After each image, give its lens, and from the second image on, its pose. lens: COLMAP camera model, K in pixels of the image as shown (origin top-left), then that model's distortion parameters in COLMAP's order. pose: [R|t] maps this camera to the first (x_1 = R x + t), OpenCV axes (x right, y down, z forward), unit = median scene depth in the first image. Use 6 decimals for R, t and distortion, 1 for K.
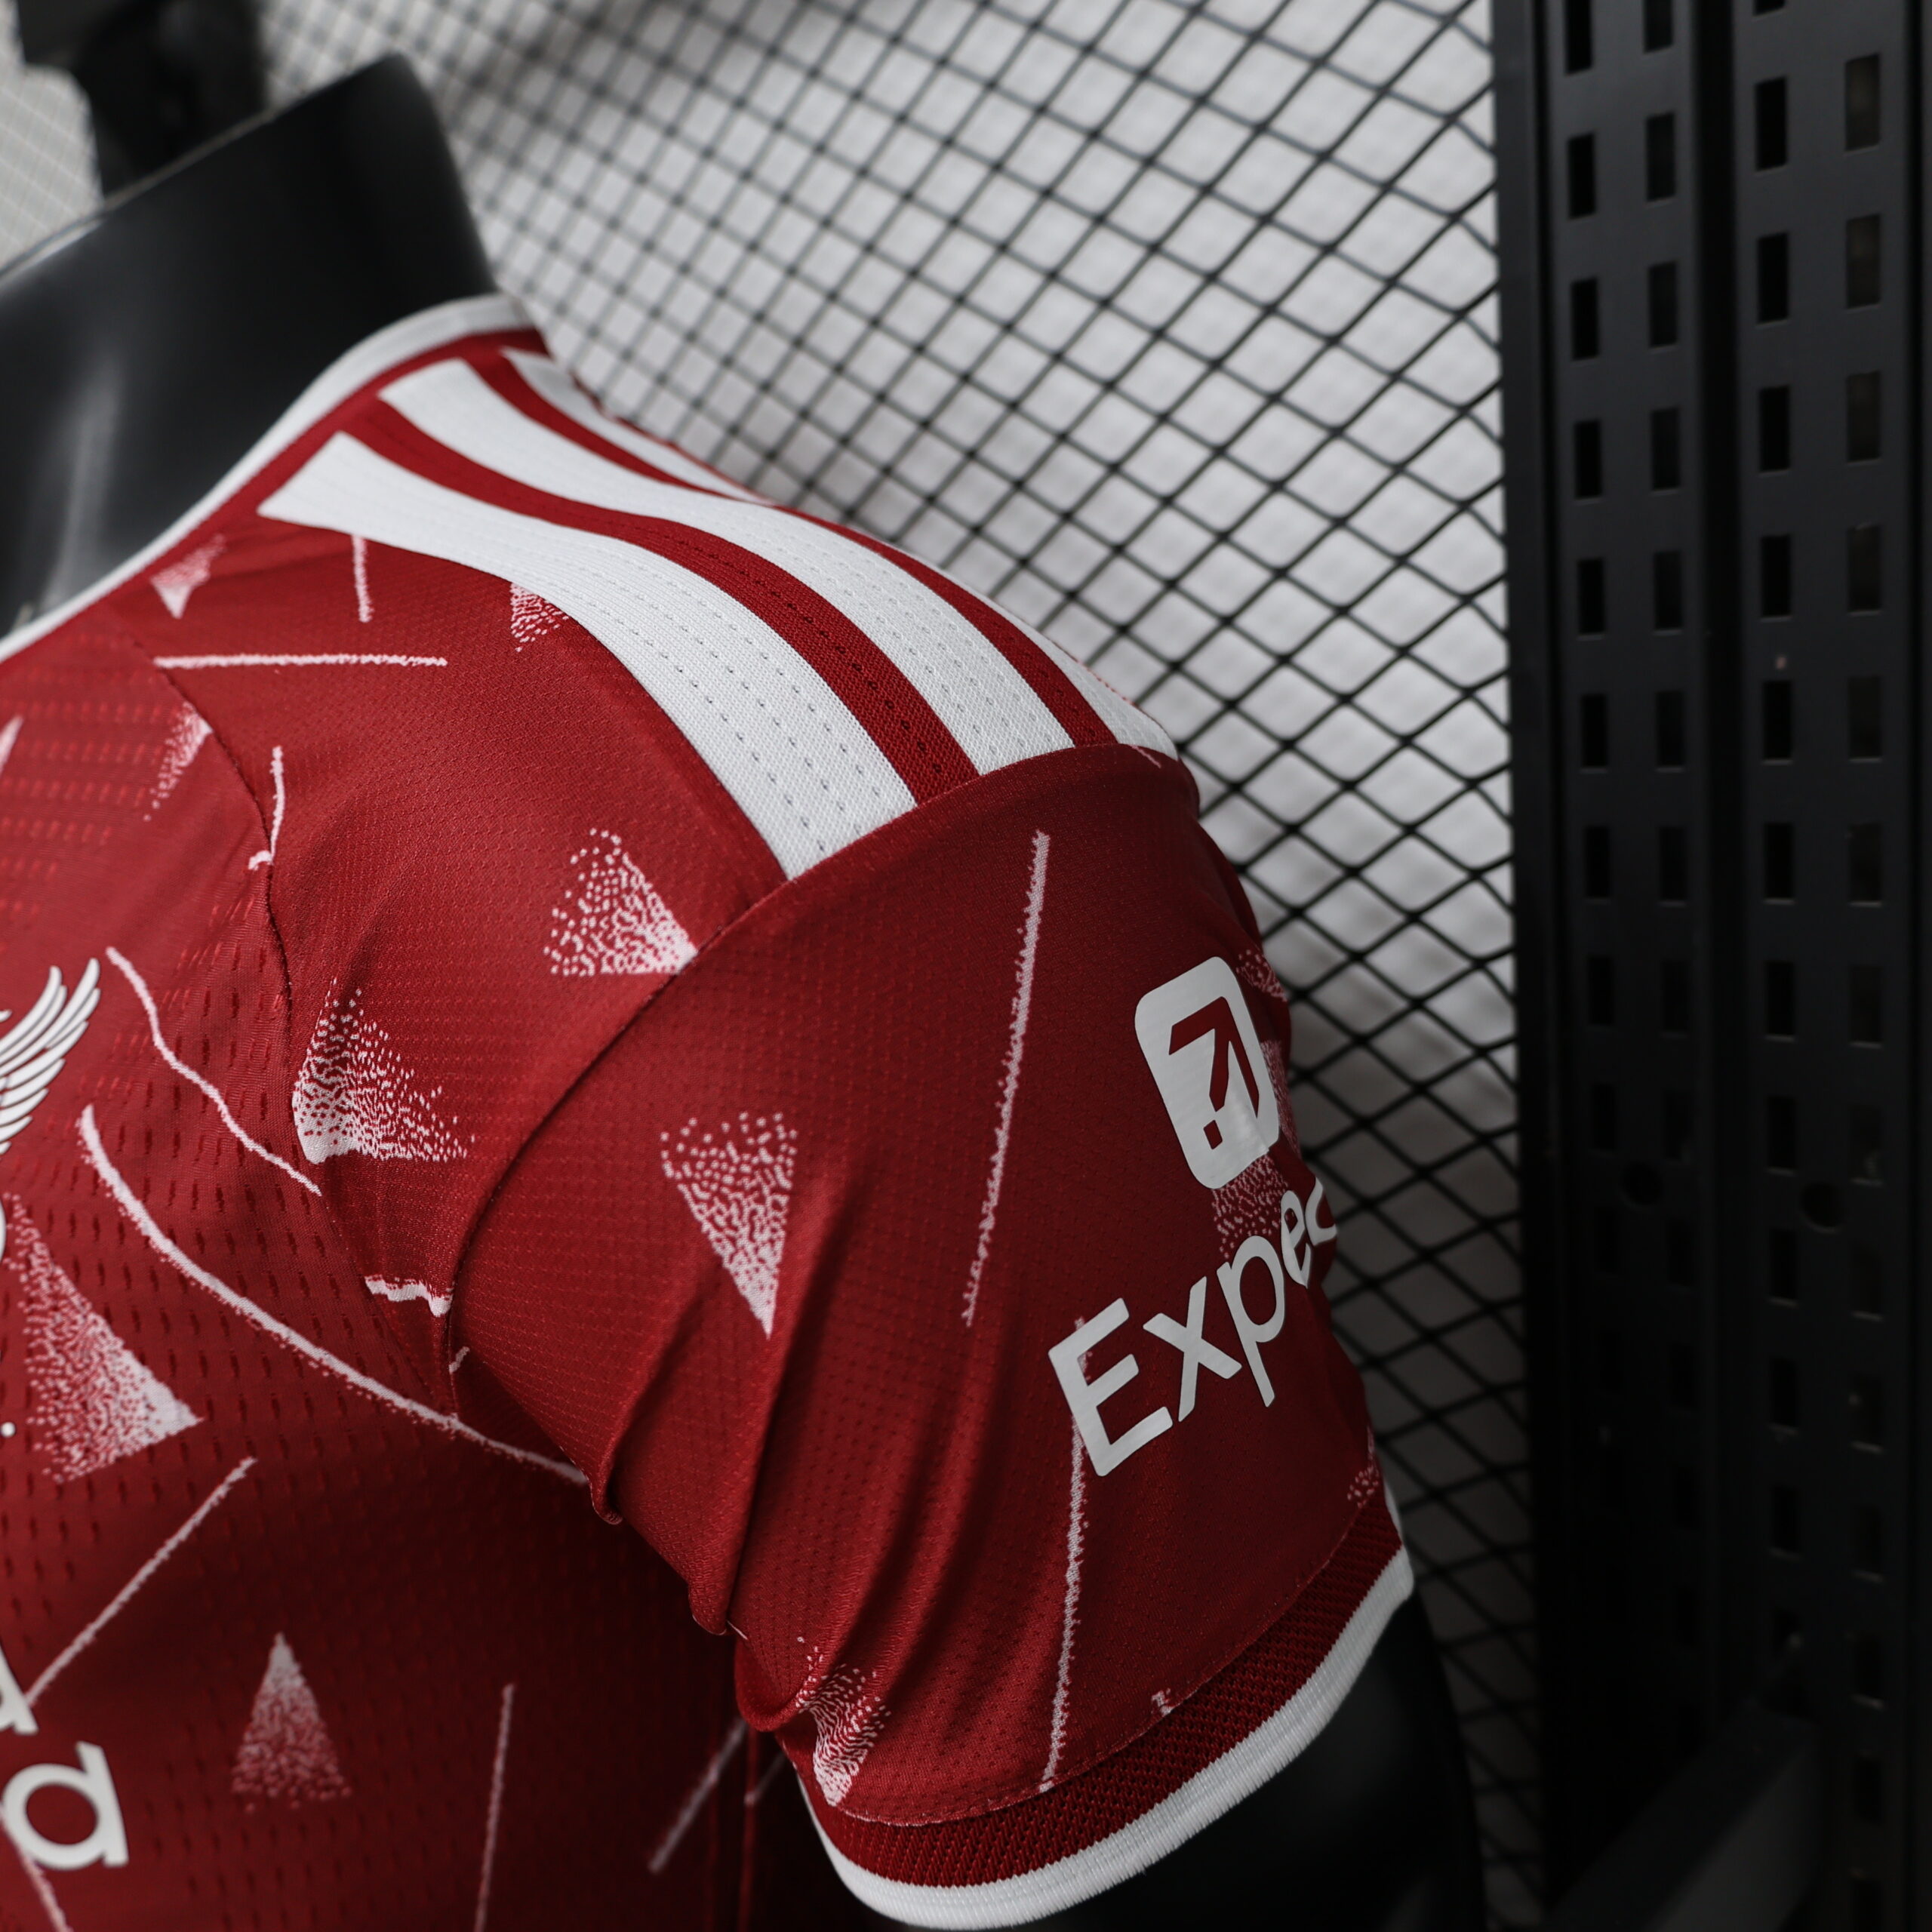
lens RADIAL K [[1947.0, 0, 967.2], [0, 1947.0, 908.2], [0, 0, 1]] dist [-0.039649, 0.028279]
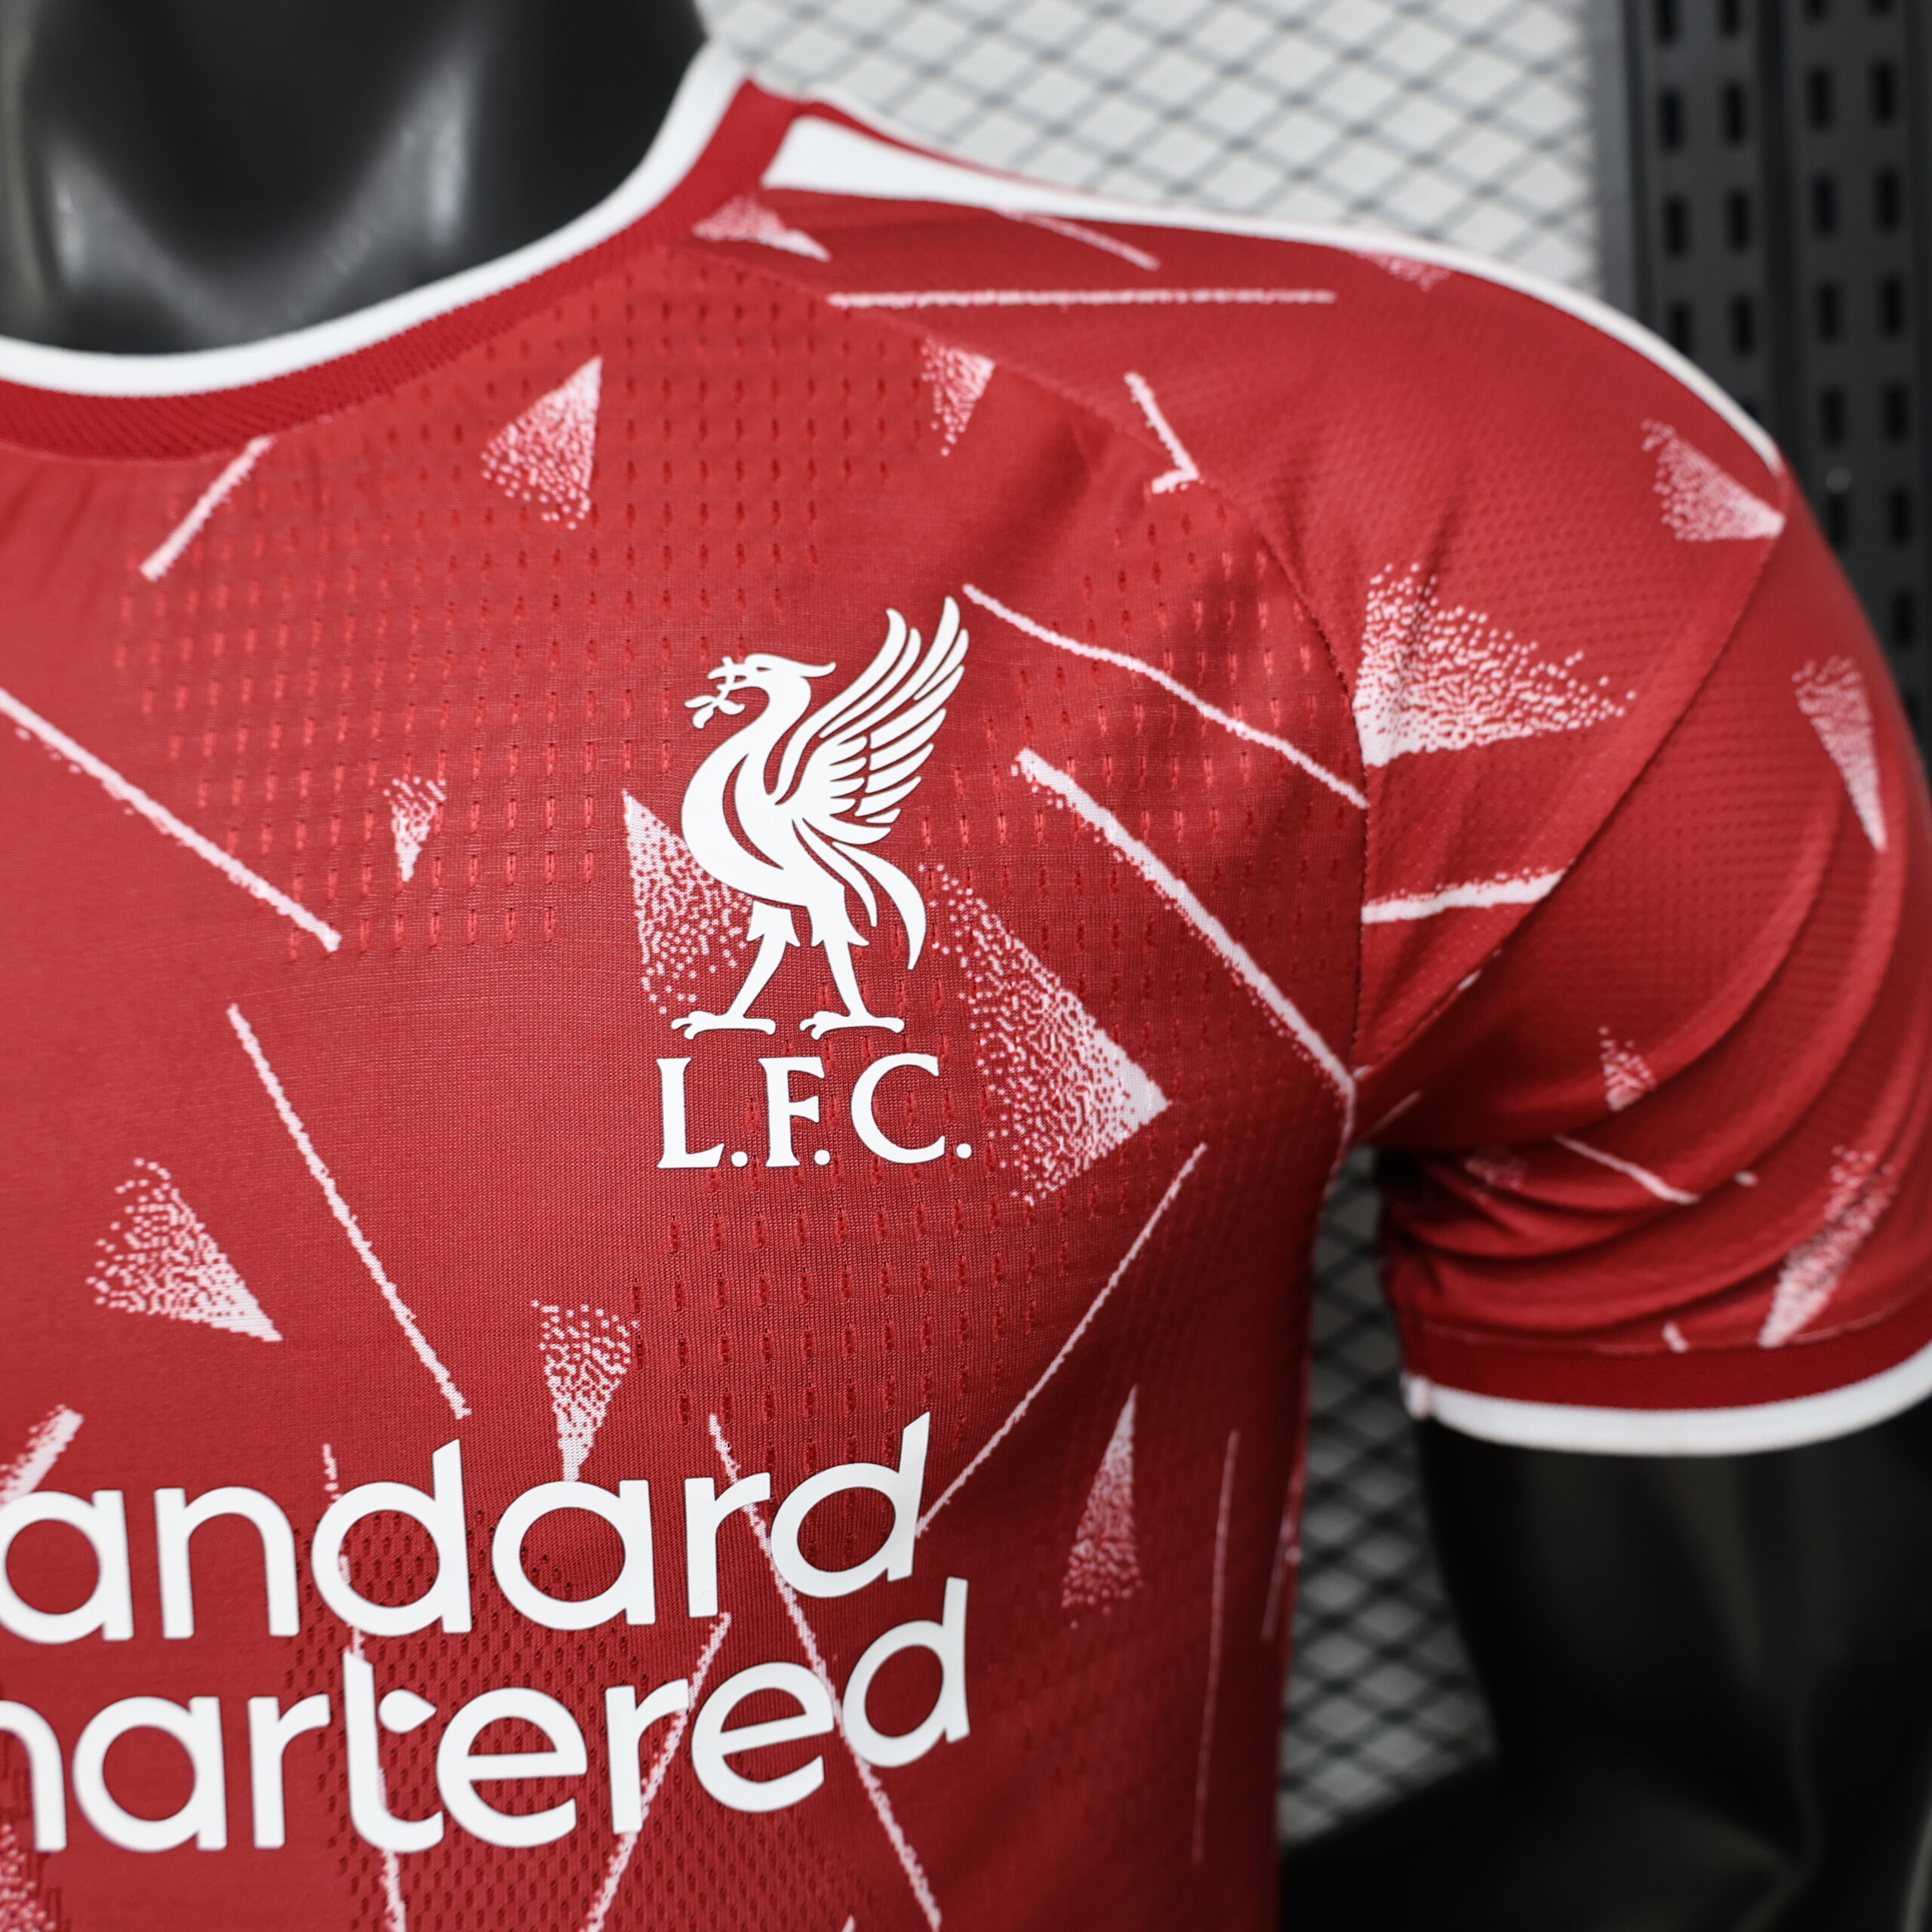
lens RADIAL K [[1947.0, 0, 967.2], [0, 1947.0, 908.2], [0, 0, 1]] dist [-0.039649, 0.028279]
pose [[0.792093, -0.035261, 0.609381, -0.998375], [0.101690, 0.992002, -0.074780, 0.232738], [-0.601870, 0.121201, 0.789343, 0.347088]]
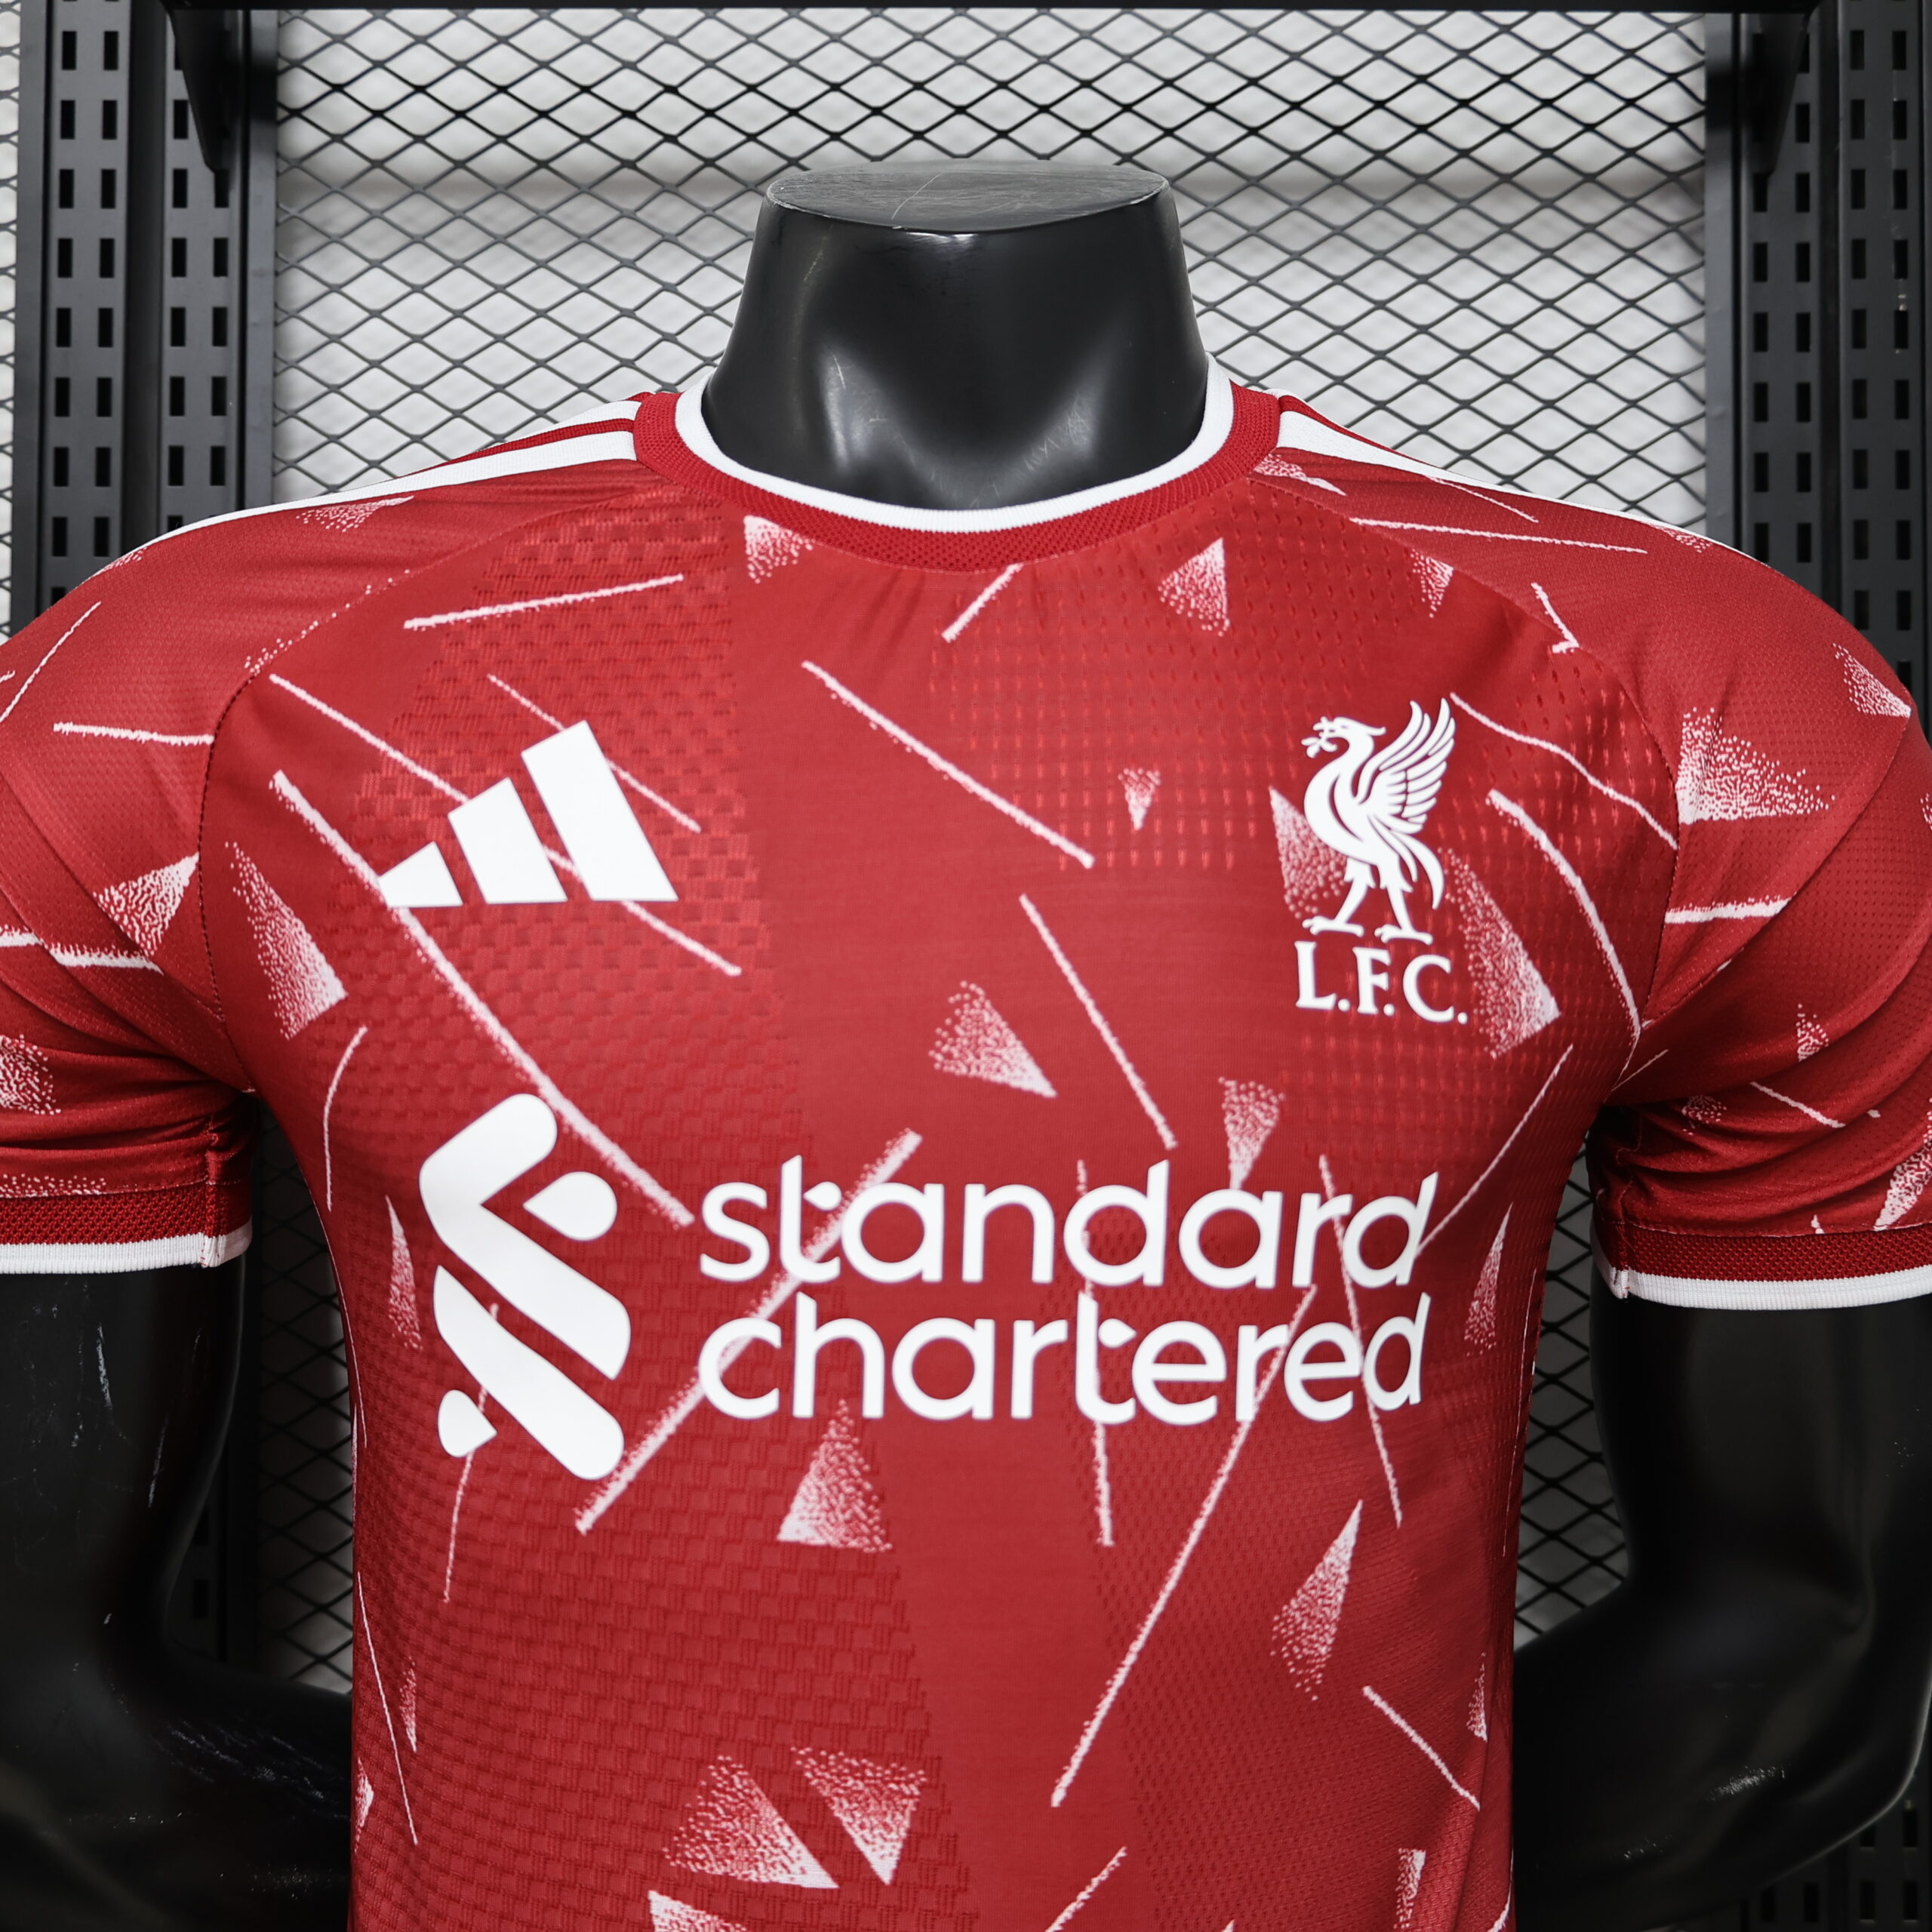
lens RADIAL K [[1872.8, 0, 998.6], [0, 1872.8, 959.9], [0, 0, 1]] dist [0.002523, -0.011896]
pose [[0.730171, 0.097545, 0.676266, -1.633257], [0.033259, 0.983509, -0.177772, 0.455732], [-0.682455, 0.152296, 0.714885, 0.285163]]
